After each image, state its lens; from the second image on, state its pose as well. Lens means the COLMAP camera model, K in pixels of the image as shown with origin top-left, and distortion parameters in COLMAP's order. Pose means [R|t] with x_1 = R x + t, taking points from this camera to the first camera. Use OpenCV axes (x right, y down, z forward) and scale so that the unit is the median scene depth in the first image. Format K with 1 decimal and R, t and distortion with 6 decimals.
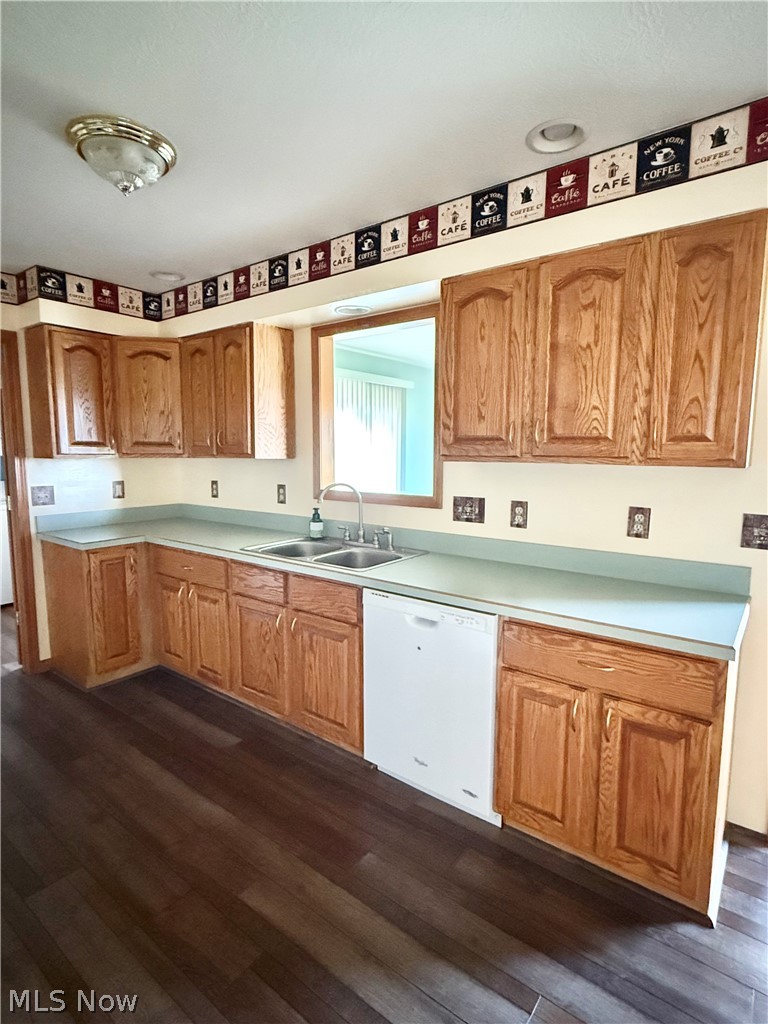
lens RADIAL K [[524.2, 0, 384.0], [0, 524.2, 512.0], [0, 0, 1]] dist [0.002495, 0.000067]
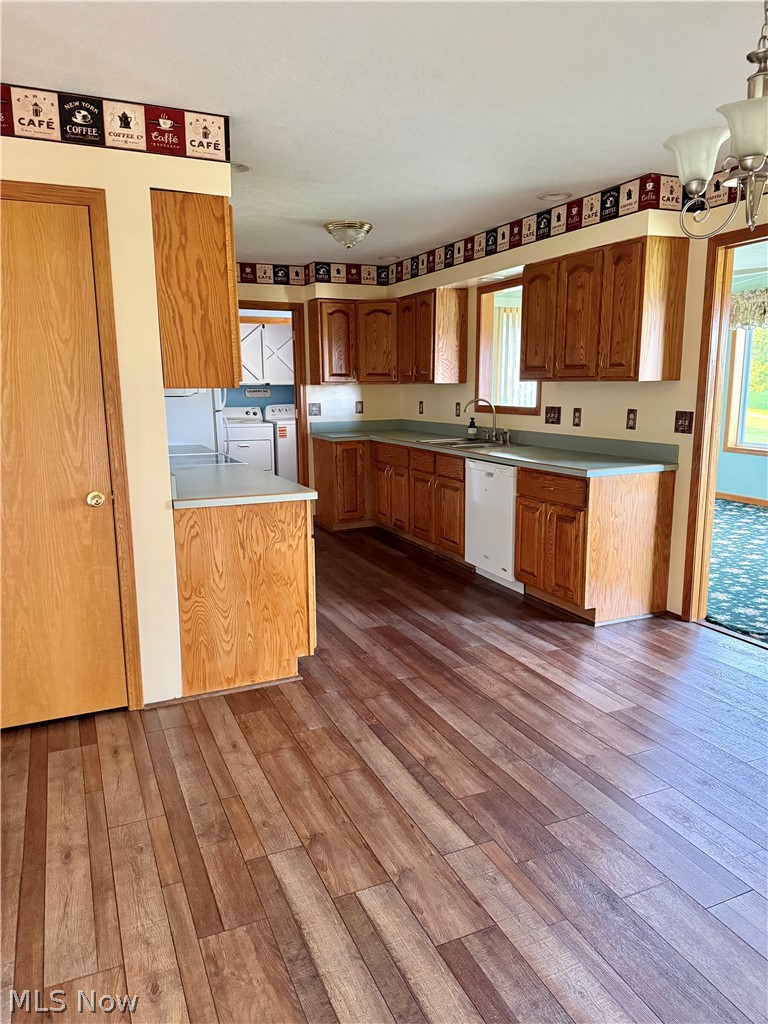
lens RADIAL K [[710.7, 0, 384.0], [0, 710.7, 512.0], [0, 0, 1]] dist [0.200844, -0.428788]
pose [[0.879405, 0.073083, -0.470431, 0.613139], [-0.041915, 0.996195, 0.076407, 0.112707], [0.474225, -0.047474, 0.879123, -0.869866]]
